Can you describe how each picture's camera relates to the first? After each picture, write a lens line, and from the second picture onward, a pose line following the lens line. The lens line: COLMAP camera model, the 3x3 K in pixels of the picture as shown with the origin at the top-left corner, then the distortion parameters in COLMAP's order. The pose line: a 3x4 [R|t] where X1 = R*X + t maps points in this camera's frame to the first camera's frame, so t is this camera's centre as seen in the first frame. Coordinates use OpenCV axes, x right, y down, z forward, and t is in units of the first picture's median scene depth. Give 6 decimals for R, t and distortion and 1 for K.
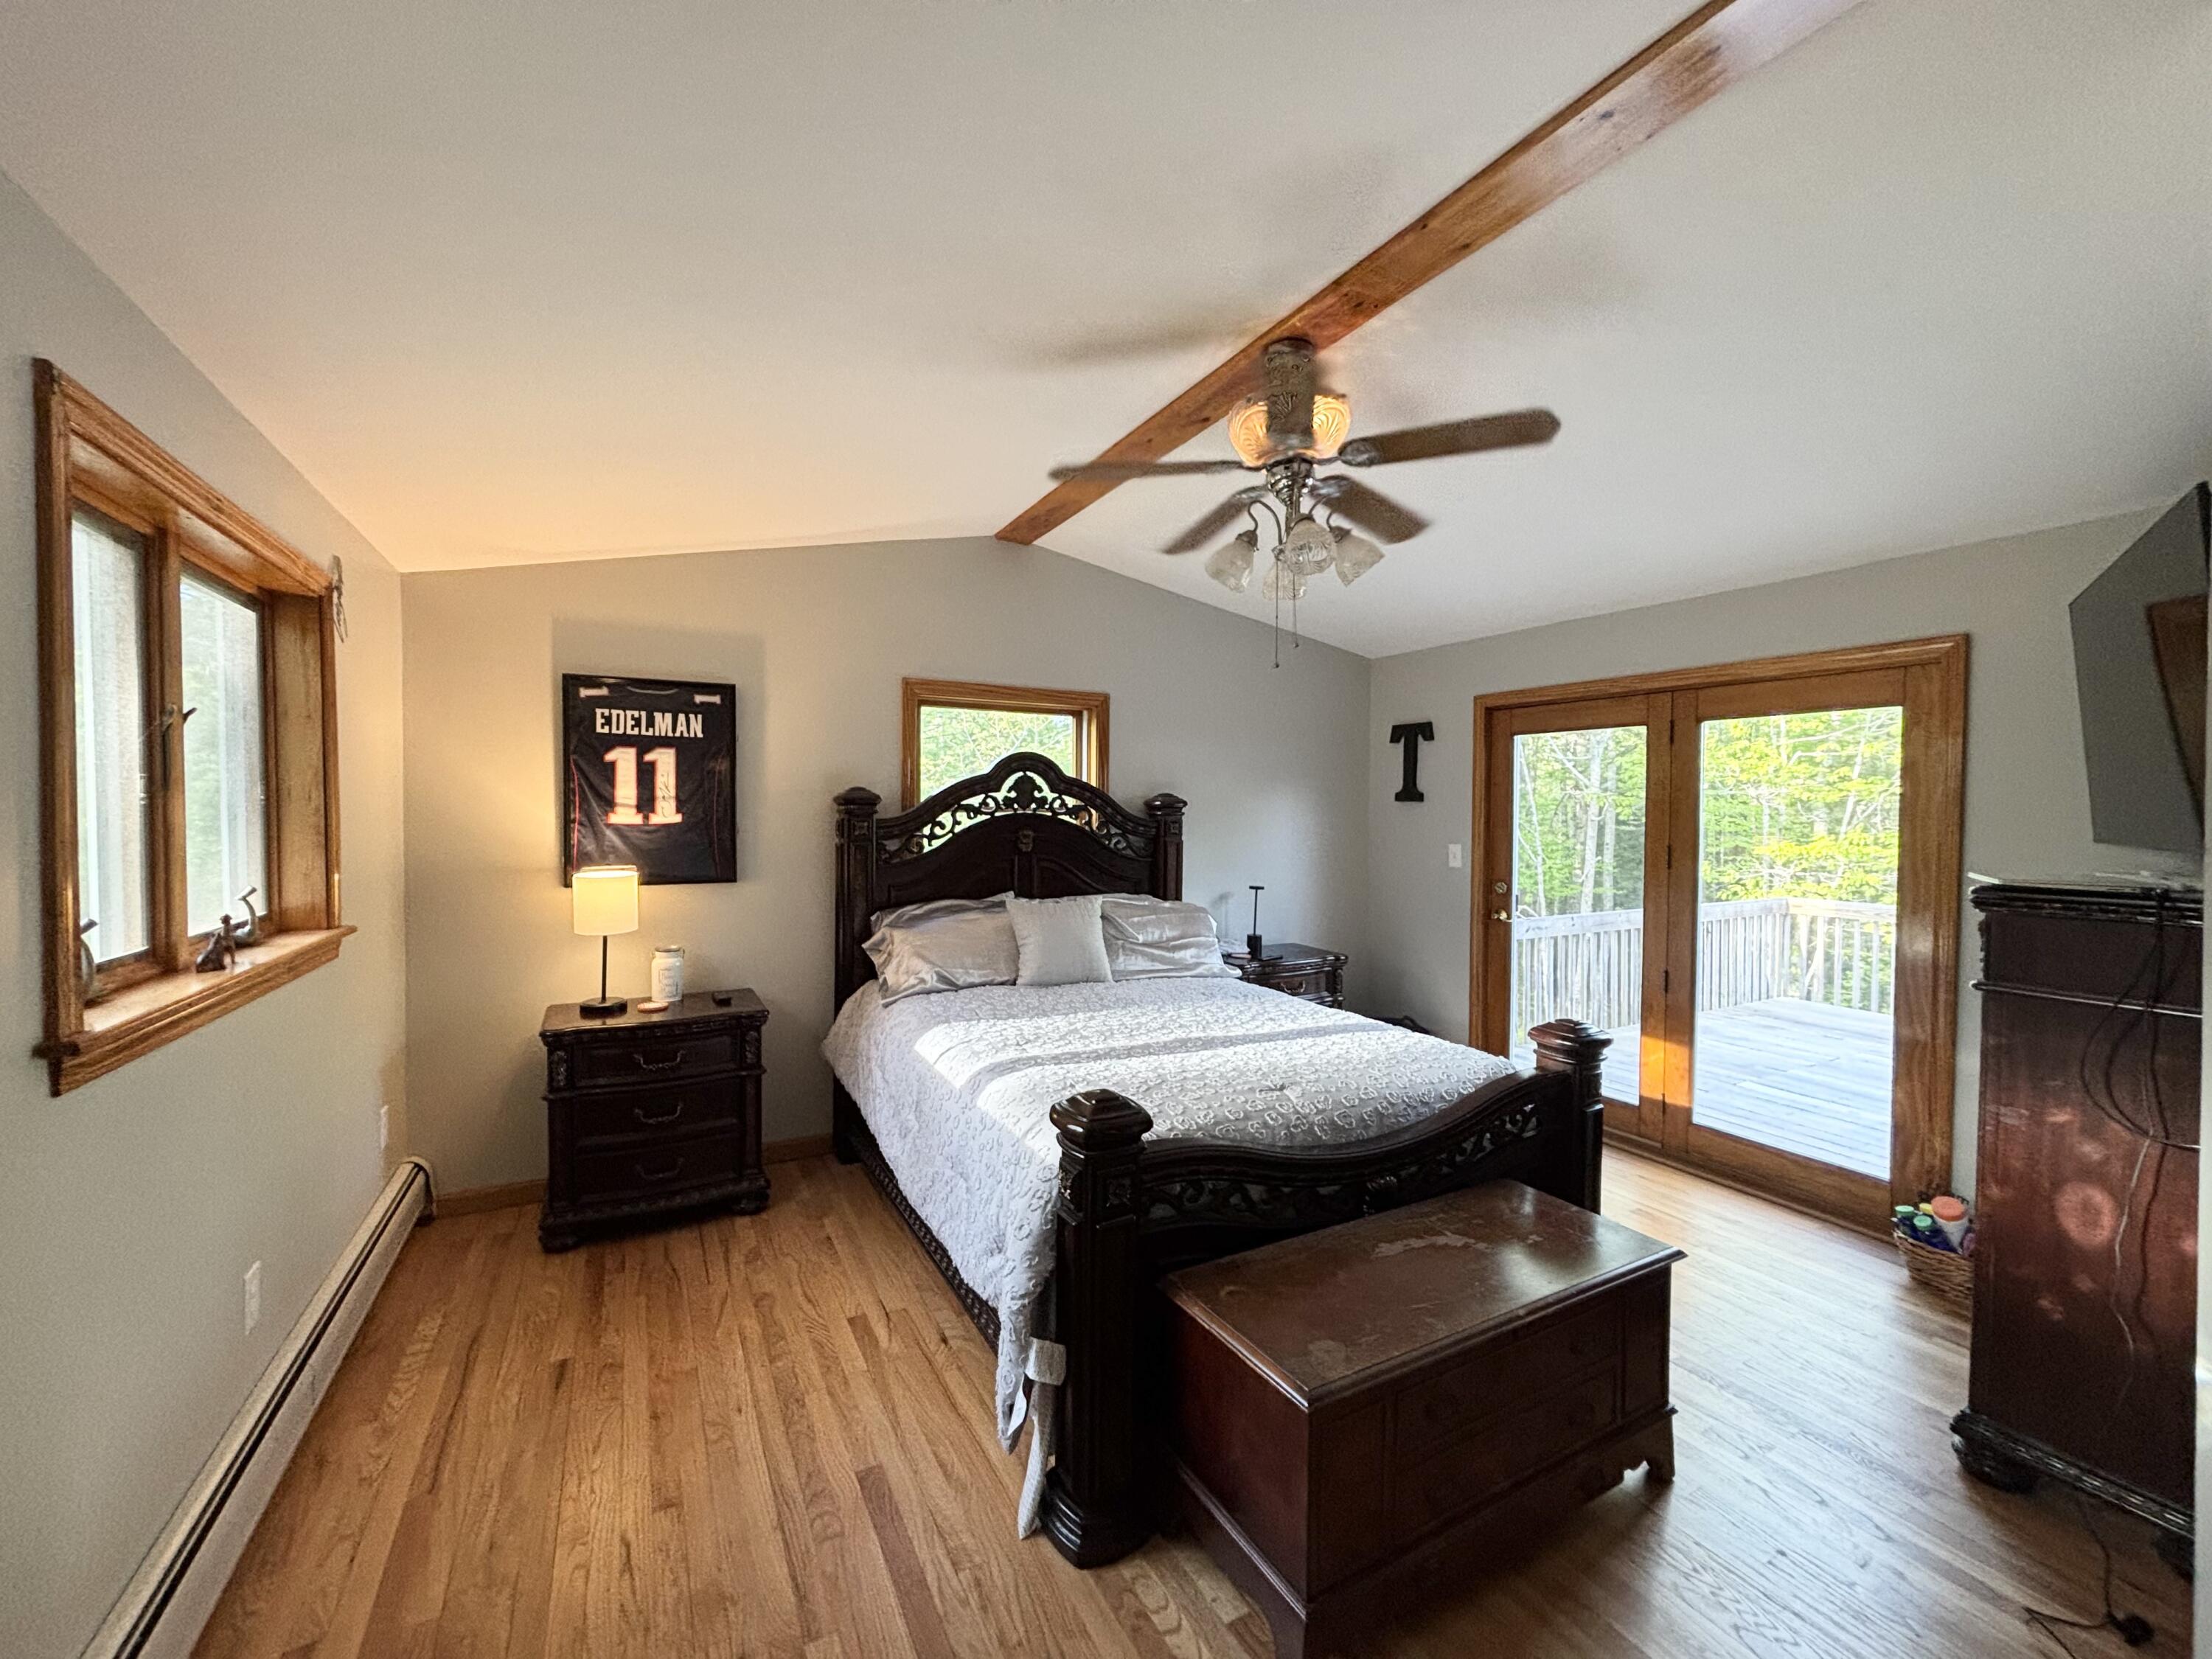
lens RADIAL K [[888.9, 0, 1104.3], [0, 888.9, 824.6], [0, 0, 1]] dist [-0.000508, -0.000046]
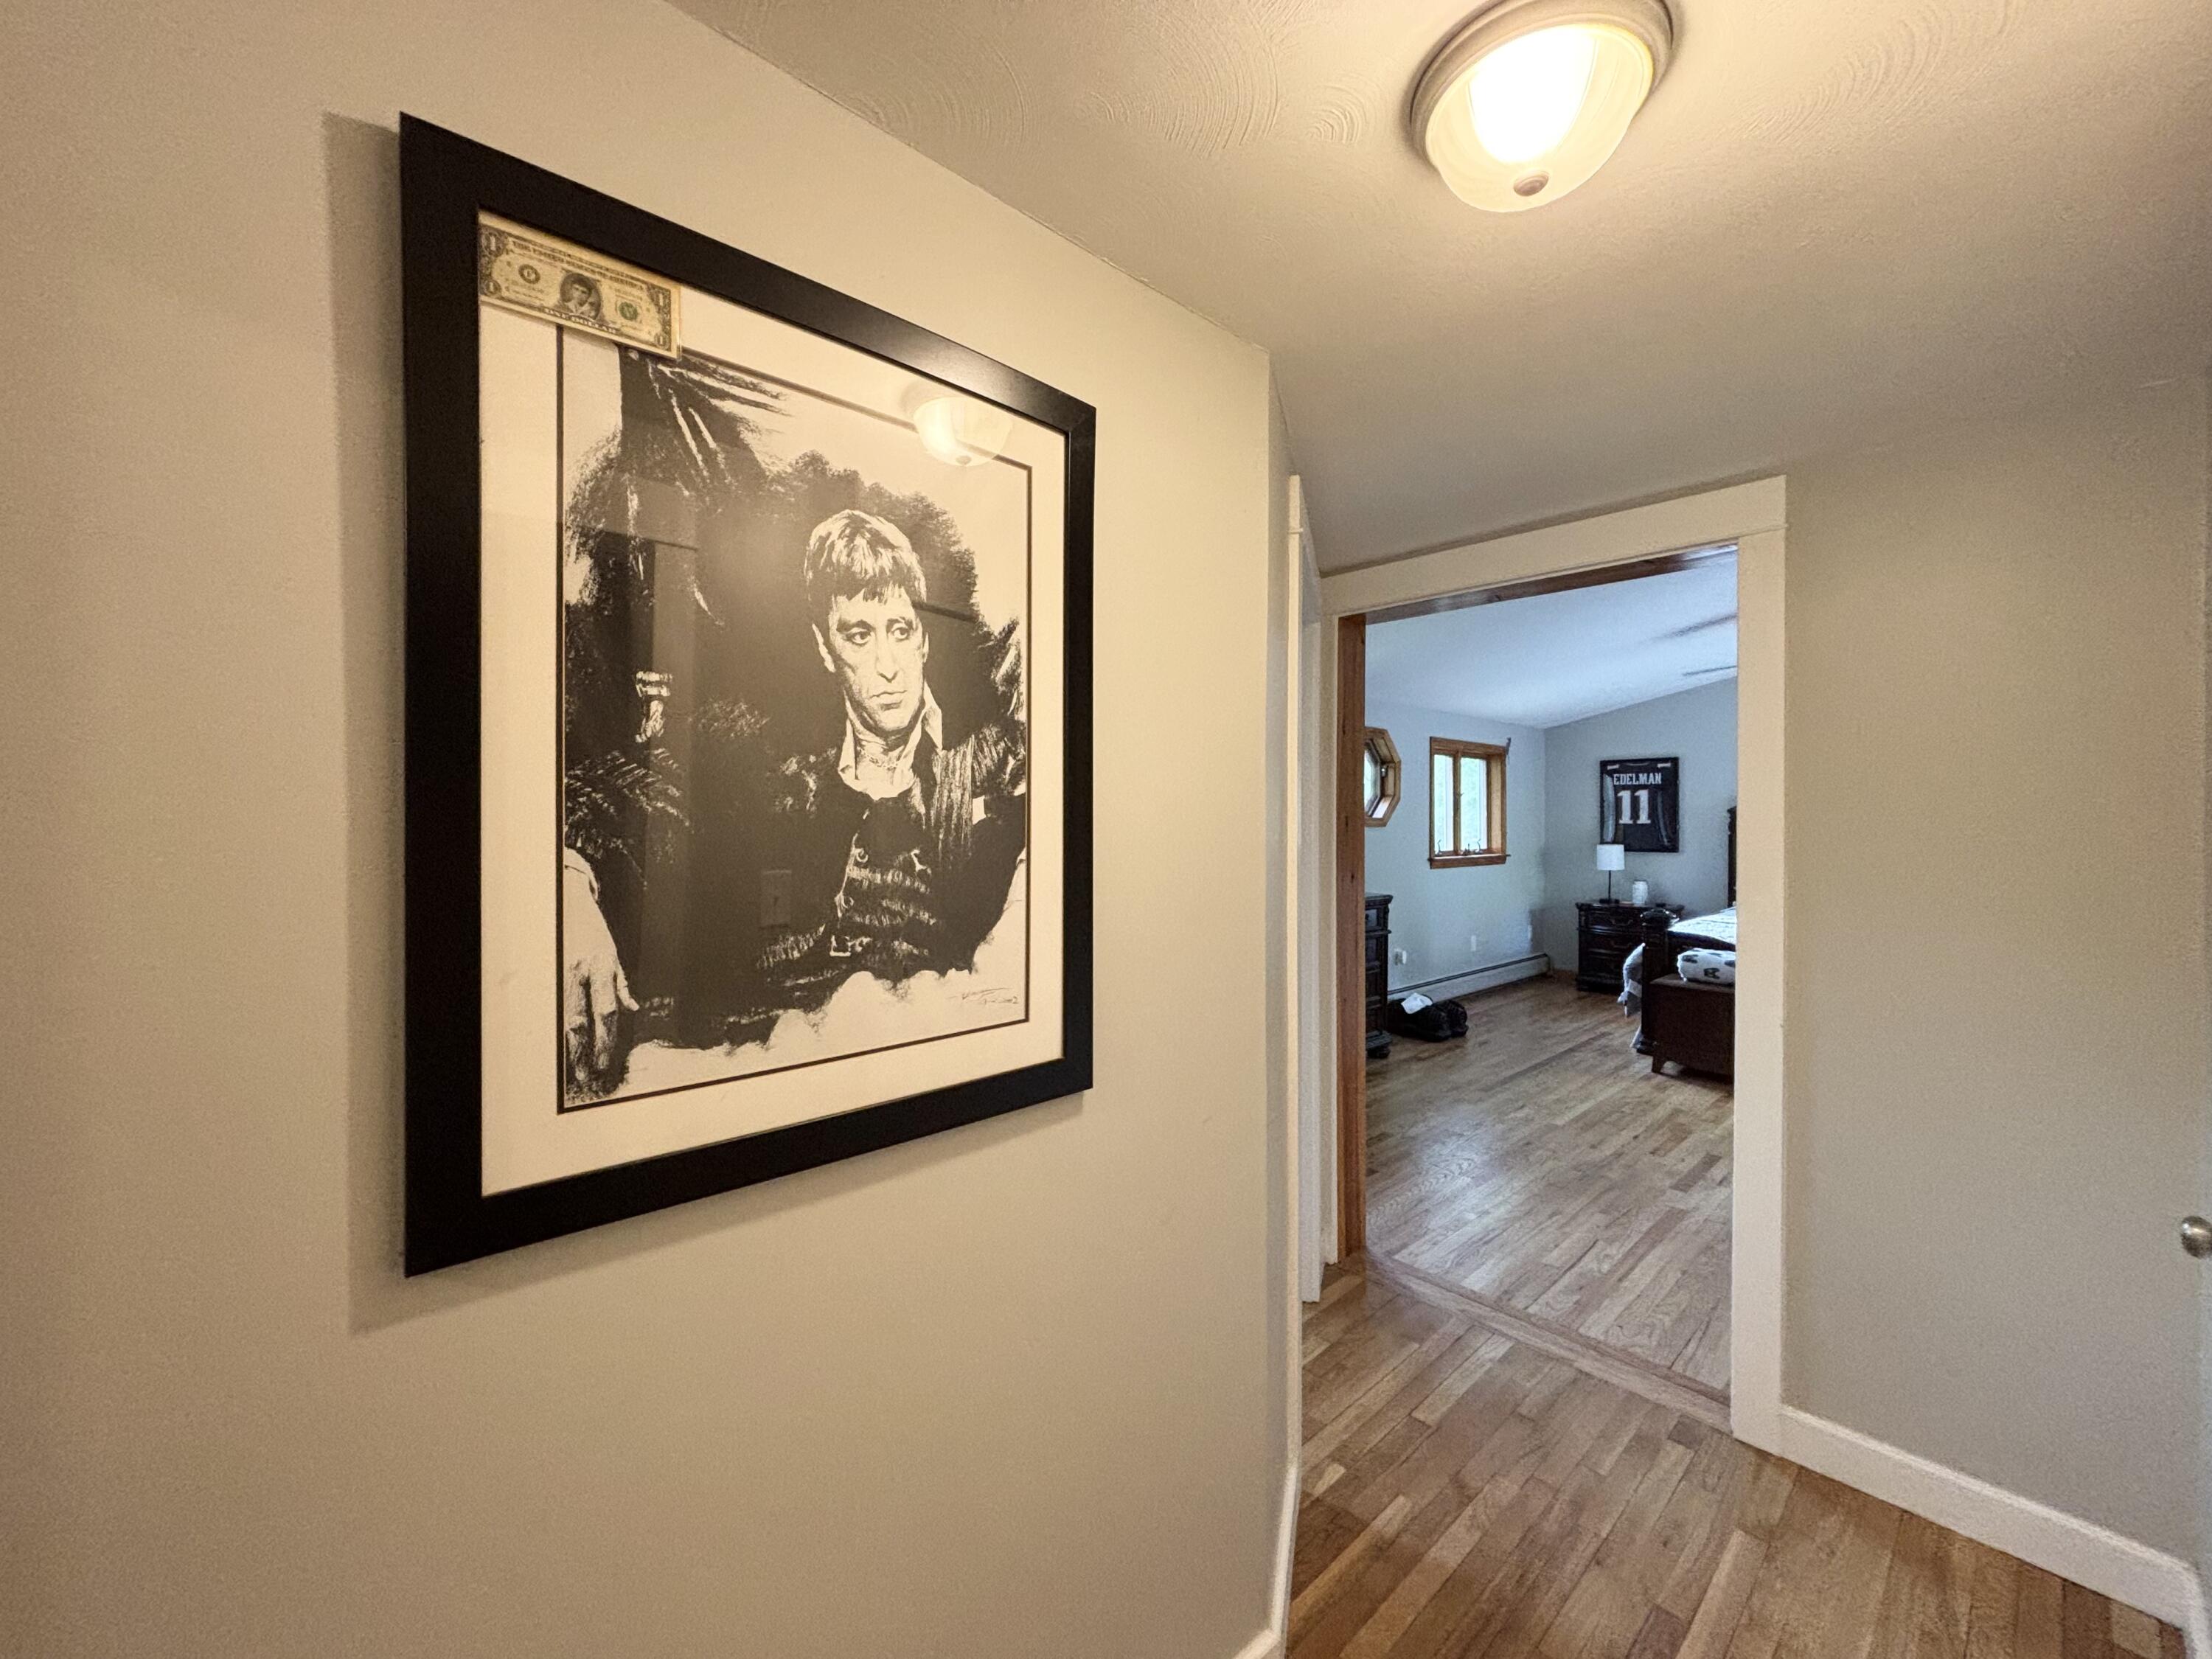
lens RADIAL K [[888.9, 0, 1105.3], [0, 888.9, 825.8], [0, 0, 1]] dist [-0.000508, -0.000046]
pose [[0.252181, 0.000944, -0.967680, 1.300930], [-0.017960, 0.999832, -0.003705, 0.035488], [0.967513, 0.018314, 0.252155, -0.840836]]
